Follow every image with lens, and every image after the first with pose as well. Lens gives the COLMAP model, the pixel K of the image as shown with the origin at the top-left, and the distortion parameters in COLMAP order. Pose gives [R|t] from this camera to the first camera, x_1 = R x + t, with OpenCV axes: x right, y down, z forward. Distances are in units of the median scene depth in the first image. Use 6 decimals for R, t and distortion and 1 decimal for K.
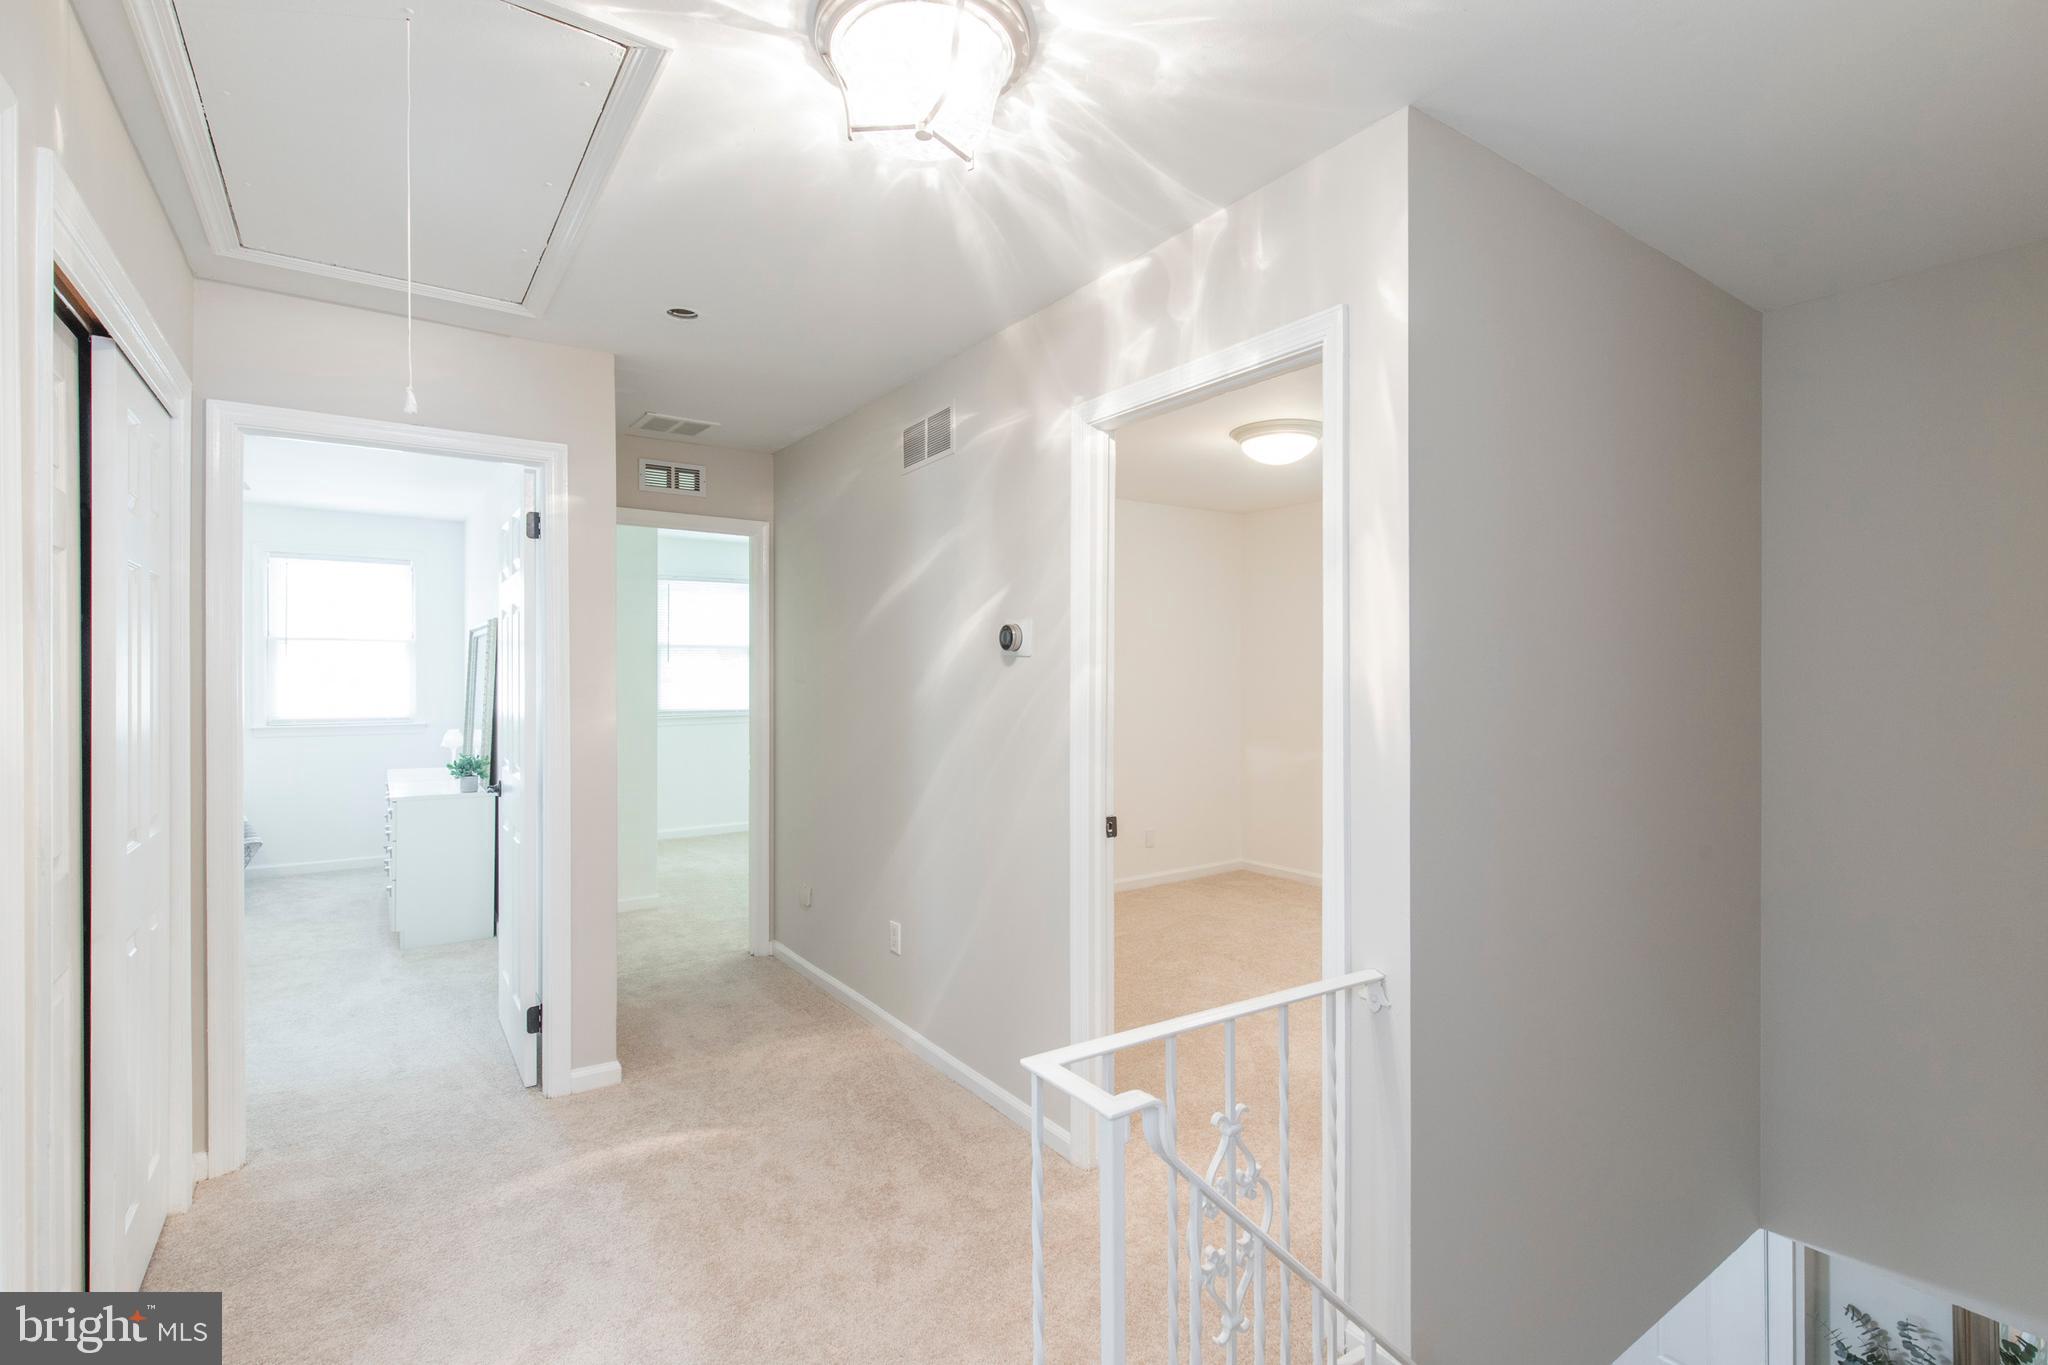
lens RADIAL K [[937.0, 0, 1014.2], [0, 937.0, 678.1], [0, 0, 1]] dist [0.008630, 0.000869]
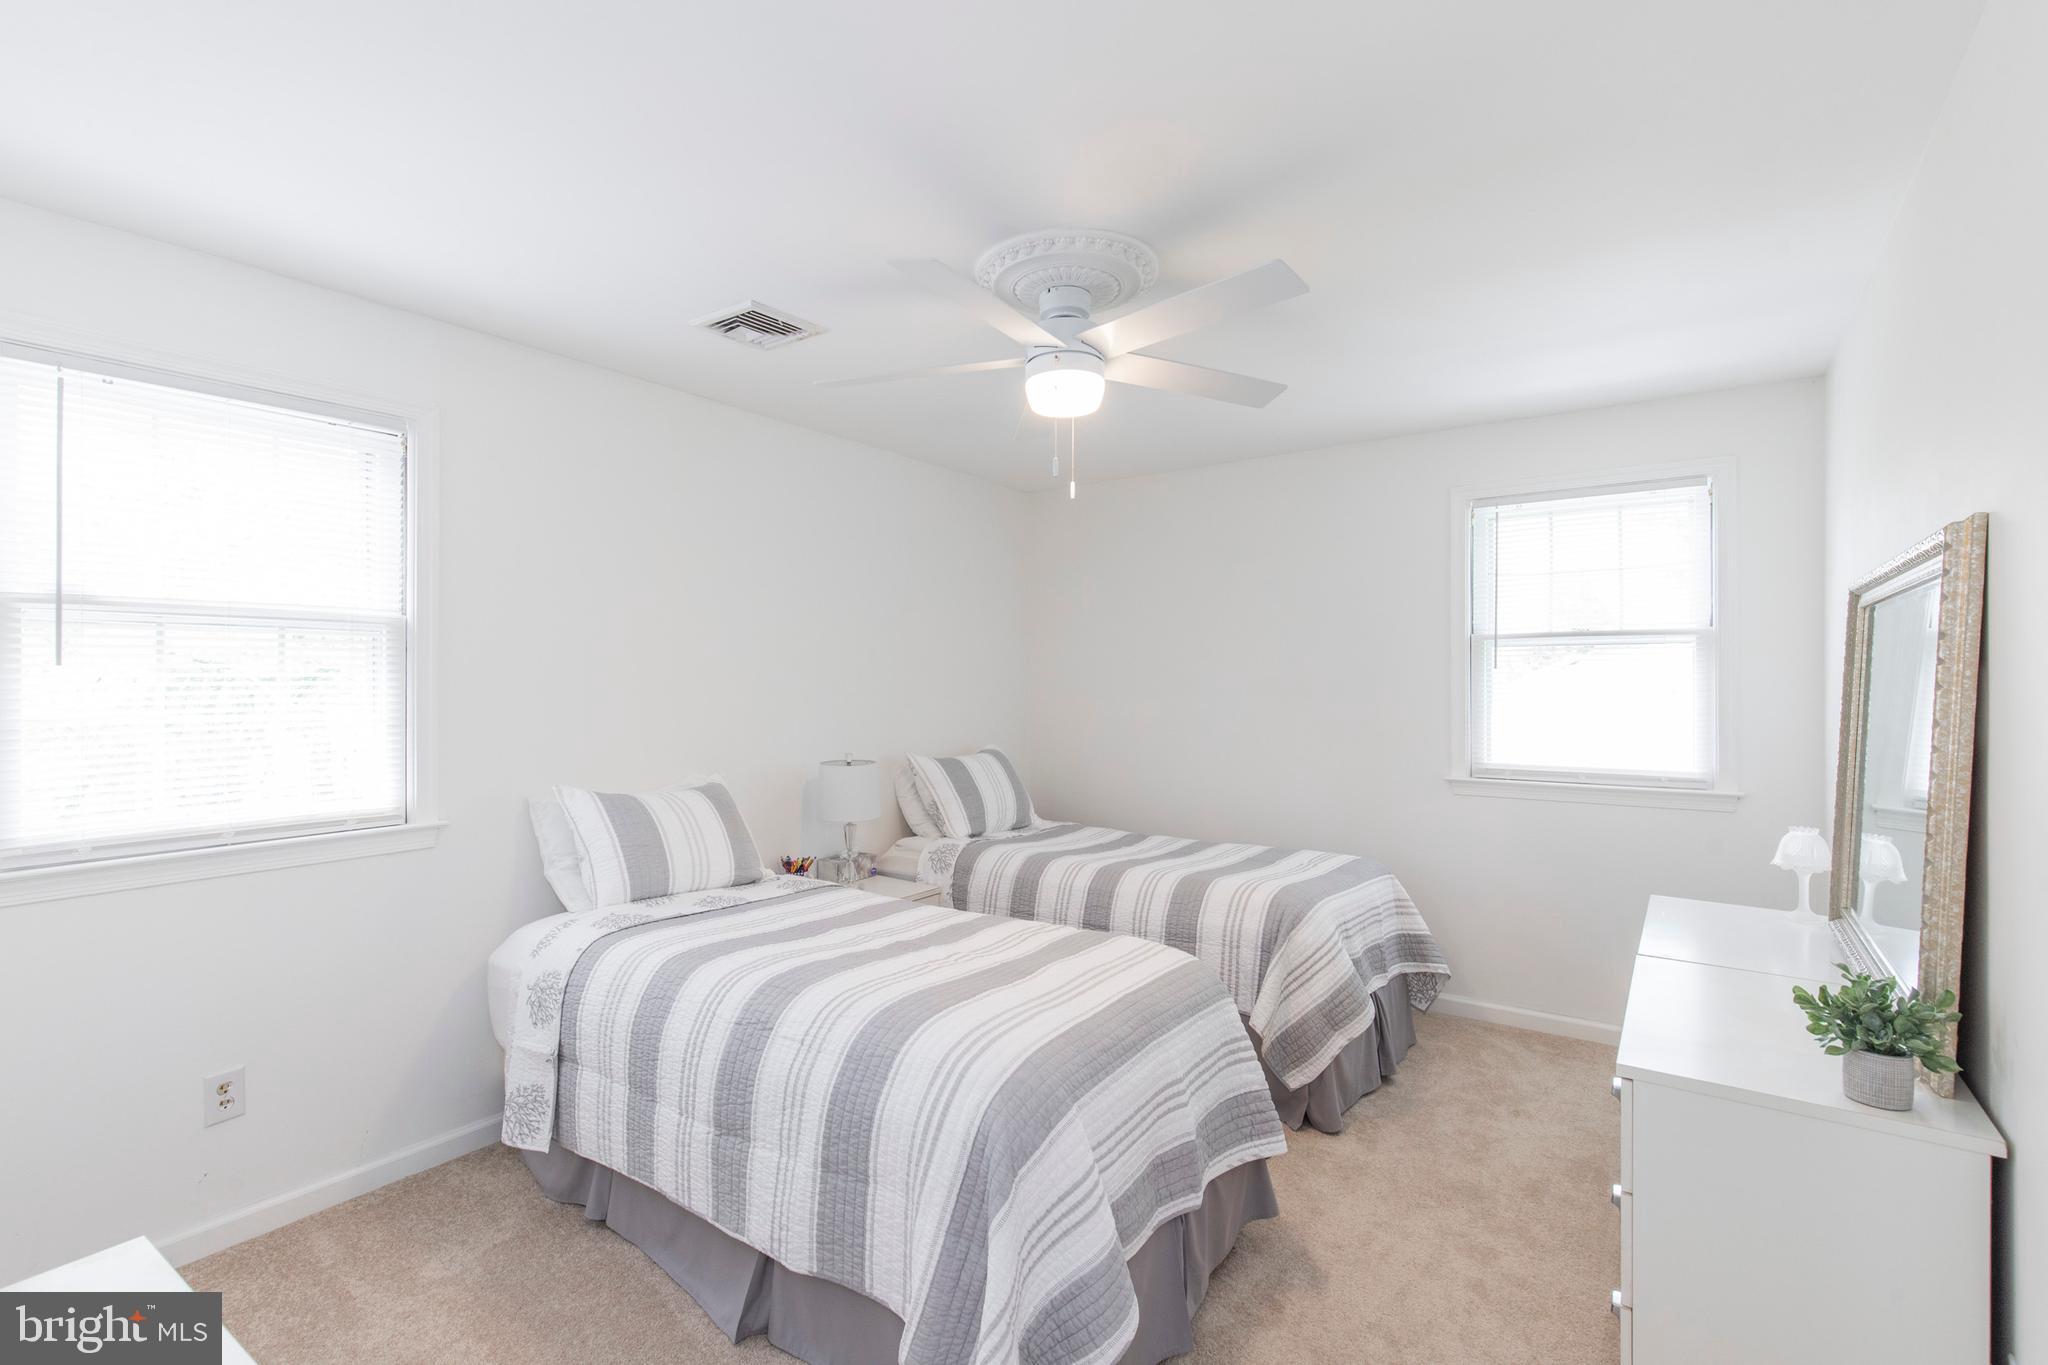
lens RADIAL K [[937.0, 0, 1019.6], [0, 937.0, 683.4], [0, 0, 1]] dist [0.008630, 0.000869]
pose [[0.342839, -0.003346, -0.939388, -0.319923], [0.000505, 0.999994, -0.003378, -0.009764], [0.939394, 0.000684, 0.342838, 0.524551]]
